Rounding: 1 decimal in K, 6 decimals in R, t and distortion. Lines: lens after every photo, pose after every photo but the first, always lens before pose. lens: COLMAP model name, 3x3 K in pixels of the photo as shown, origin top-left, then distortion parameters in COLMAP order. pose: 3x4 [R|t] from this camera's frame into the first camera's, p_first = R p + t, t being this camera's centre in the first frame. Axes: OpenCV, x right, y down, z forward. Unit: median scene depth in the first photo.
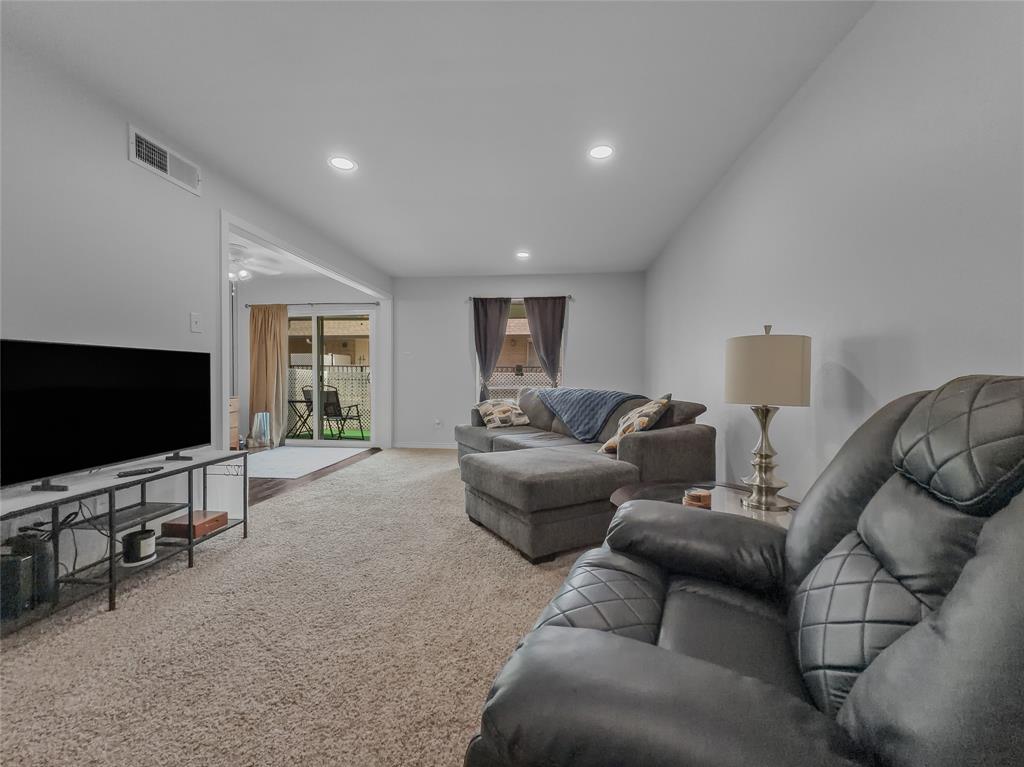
lens RADIAL K [[412.7, 0, 528.5], [0, 412.7, 375.8], [0, 0, 1]] dist [0.001864, -0.000104]
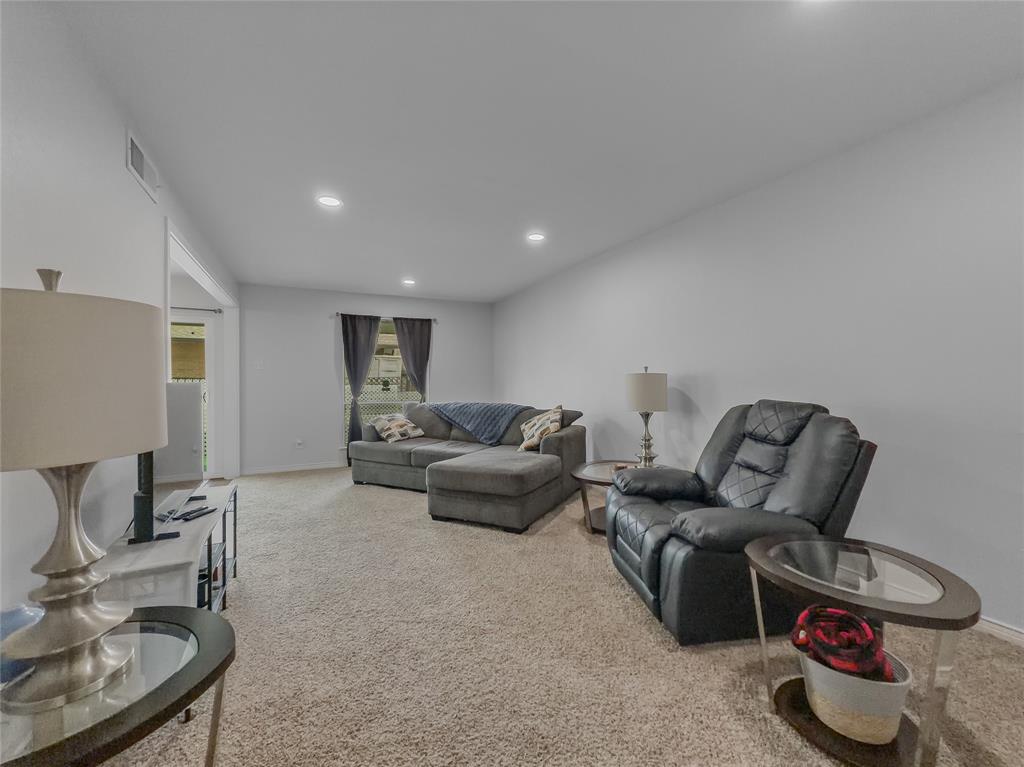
lens RADIAL K [[412.7, 0, 528.5], [0, 412.7, 375.8], [0, 0, 1]] dist [0.001864, -0.000104]
pose [[0.837886, -0.003538, 0.545834, -0.445522], [0.009975, 0.999911, -0.008832, -0.038818], [-0.545754, 0.012845, 0.837847, -0.117452]]
